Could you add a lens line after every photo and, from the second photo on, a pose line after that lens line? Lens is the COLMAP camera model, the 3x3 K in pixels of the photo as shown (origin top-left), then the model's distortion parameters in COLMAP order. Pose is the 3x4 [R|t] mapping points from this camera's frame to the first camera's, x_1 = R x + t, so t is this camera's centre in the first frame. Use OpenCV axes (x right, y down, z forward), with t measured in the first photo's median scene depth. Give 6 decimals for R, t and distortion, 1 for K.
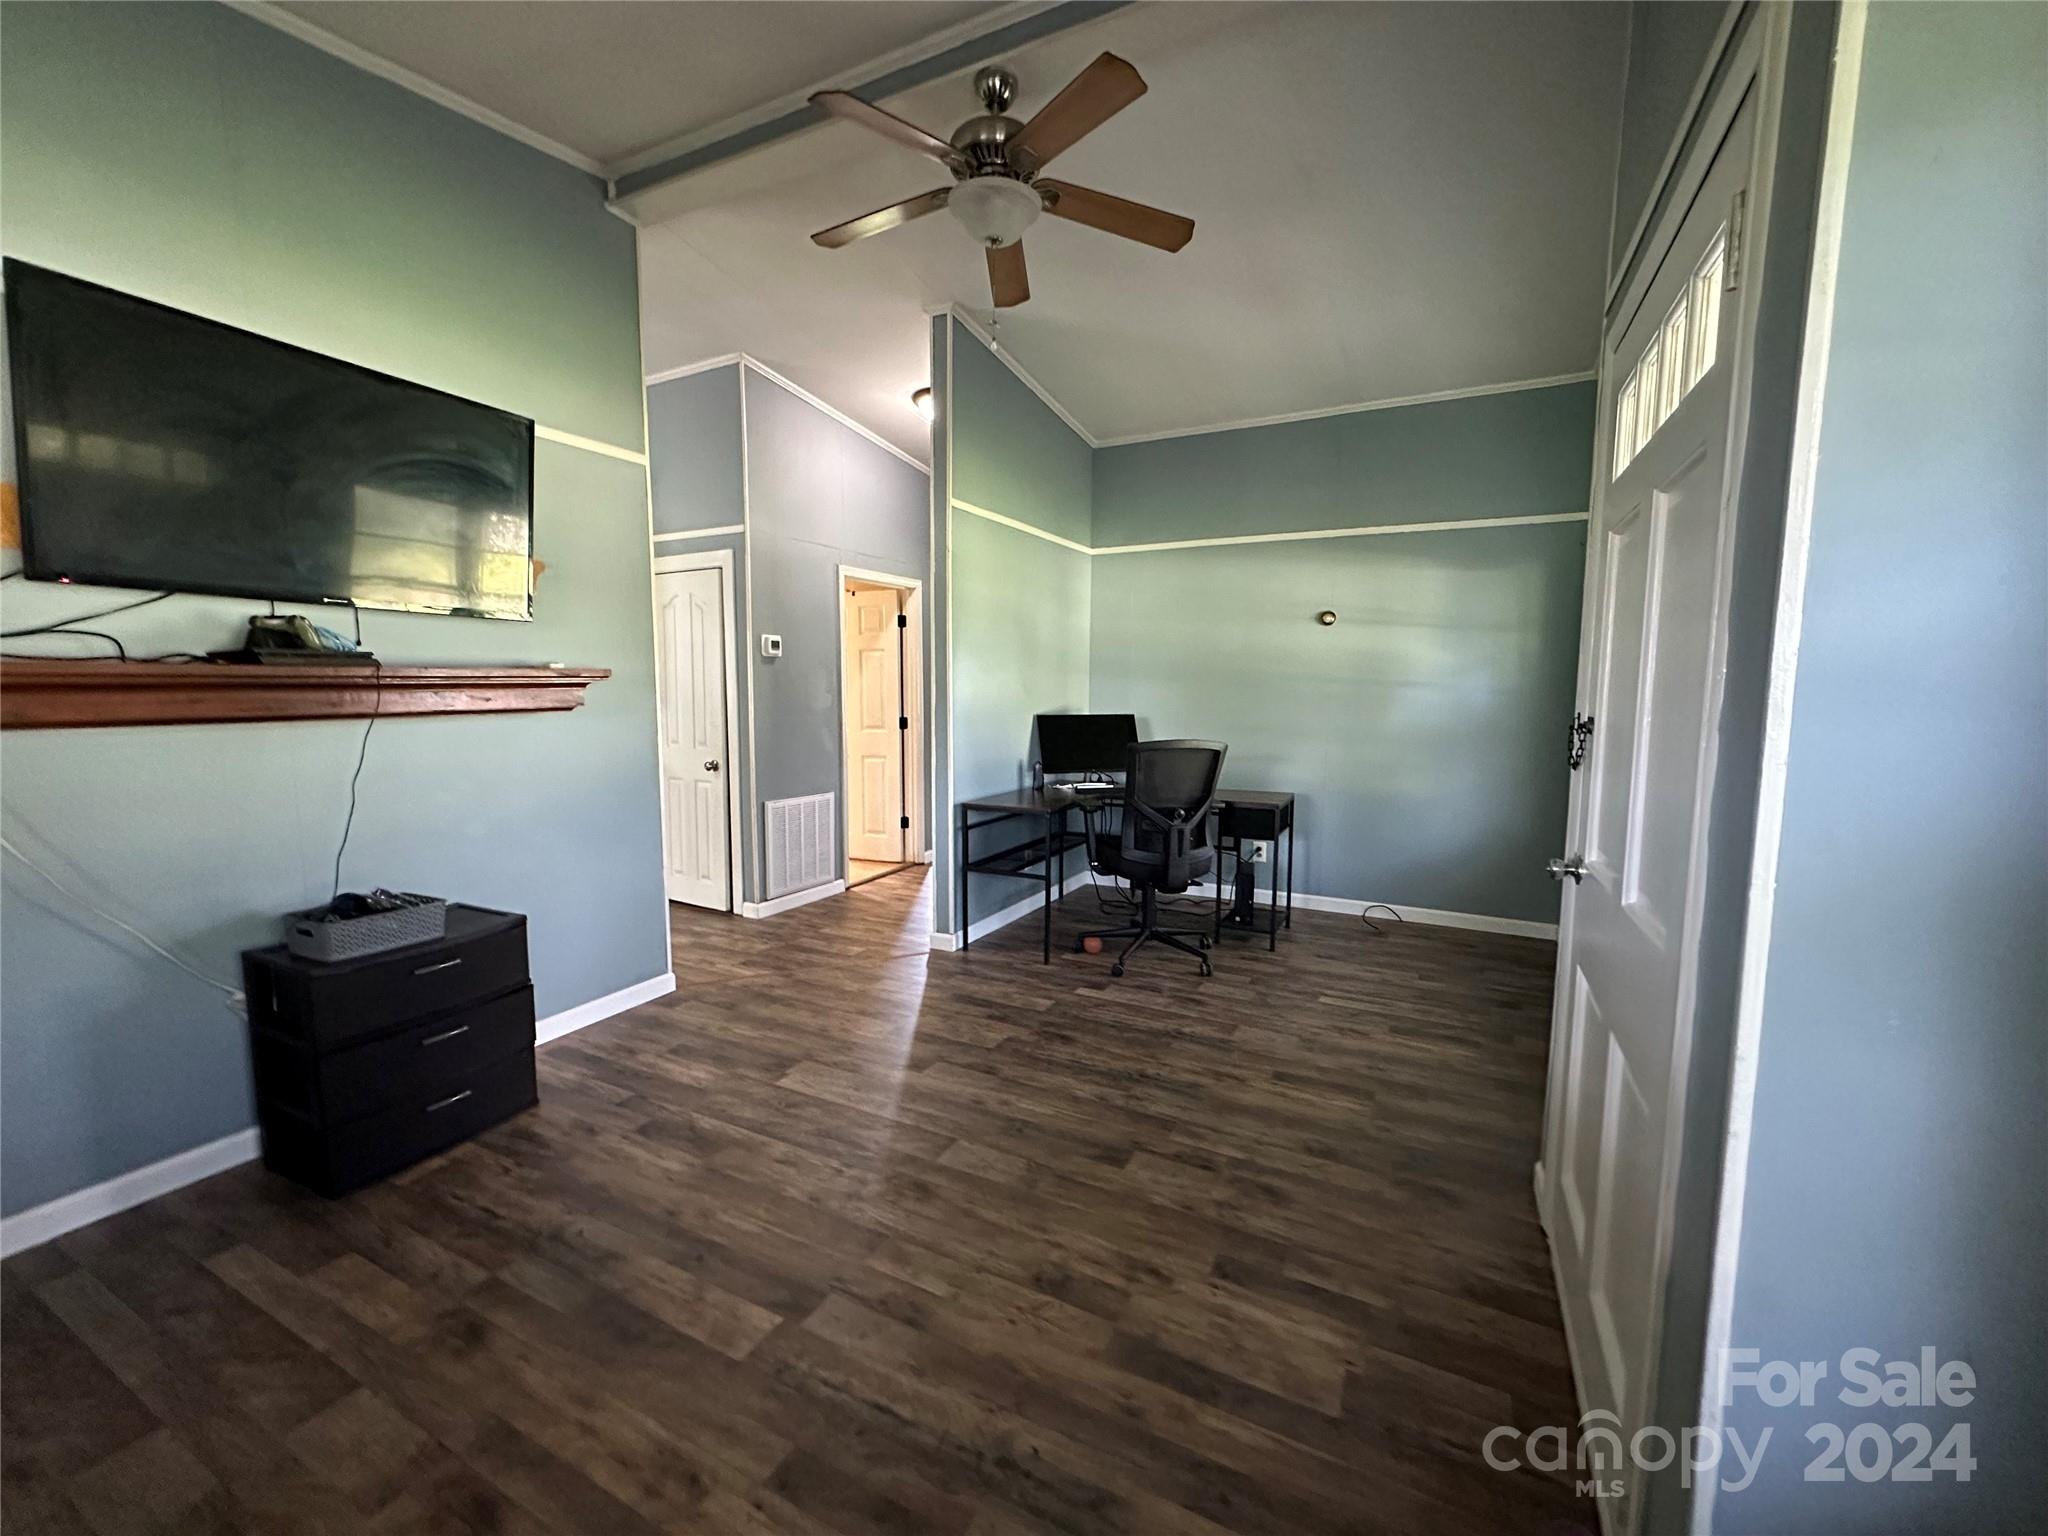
lens RADIAL K [[817.0, 0, 1024.0], [0, 817.0, 768.0], [0, 0, 1]] dist [-0.002798, 0.000608]
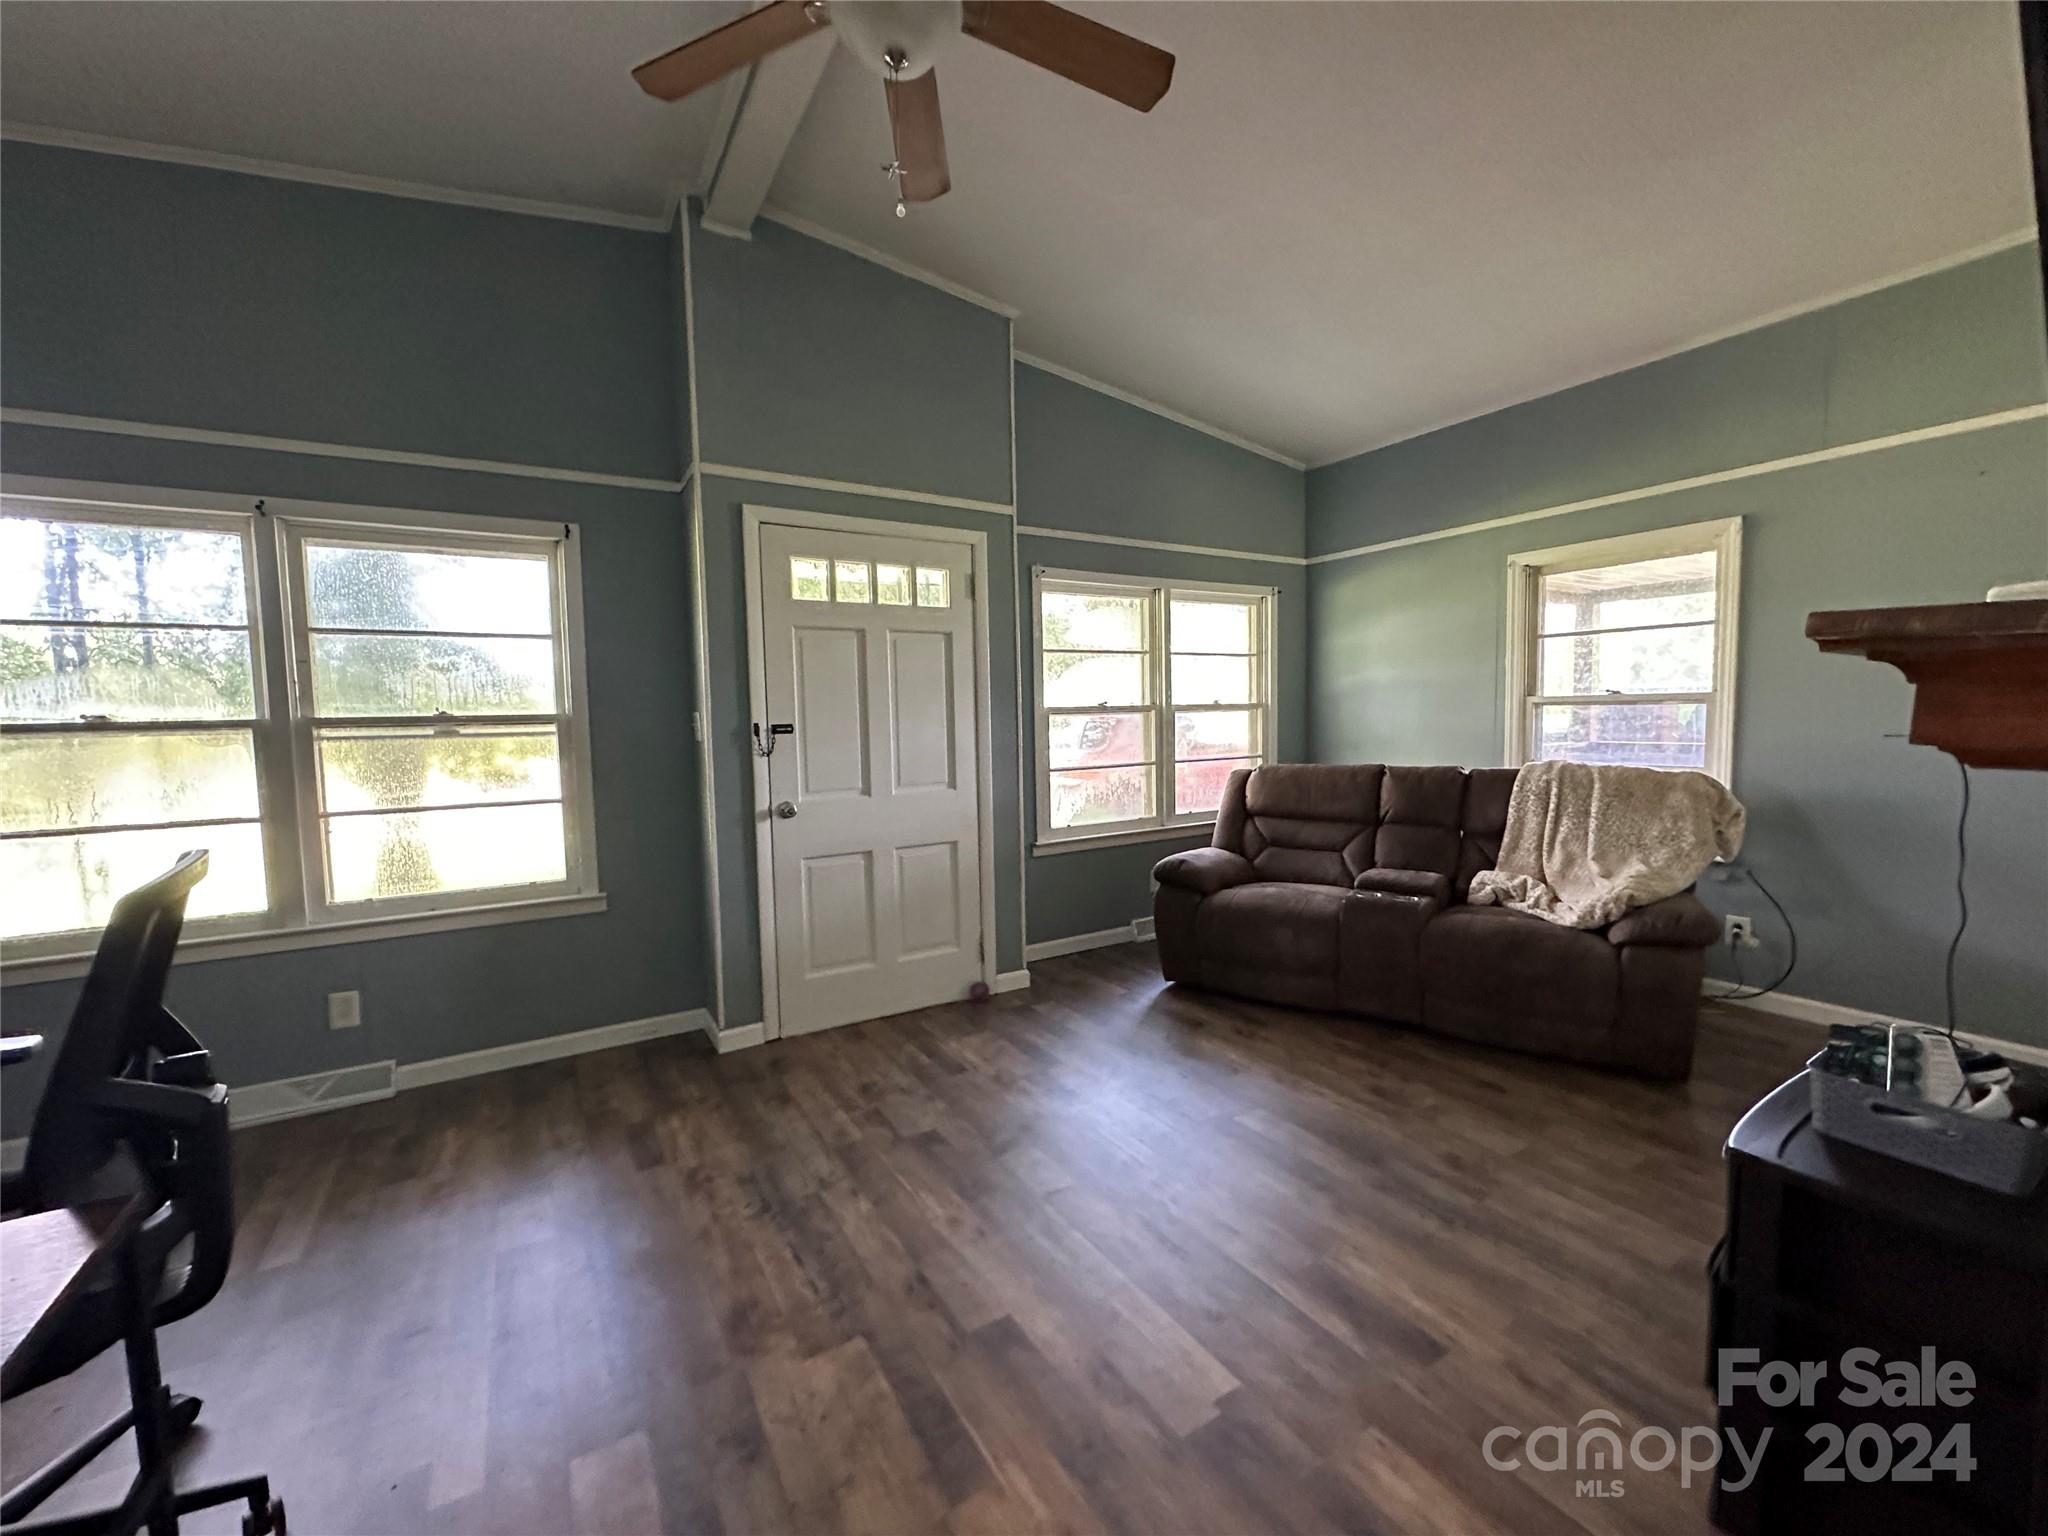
lens RADIAL K [[817.0, 0, 1024.0], [0, 817.0, 768.0], [0, 0, 1]] dist [-0.002798, 0.000608]
pose [[-0.851059, -0.032454, 0.524066, -0.490513], [0.061205, 0.985152, 0.160403, -0.154500], [-0.521491, 0.168588, -0.836436, 1.576988]]
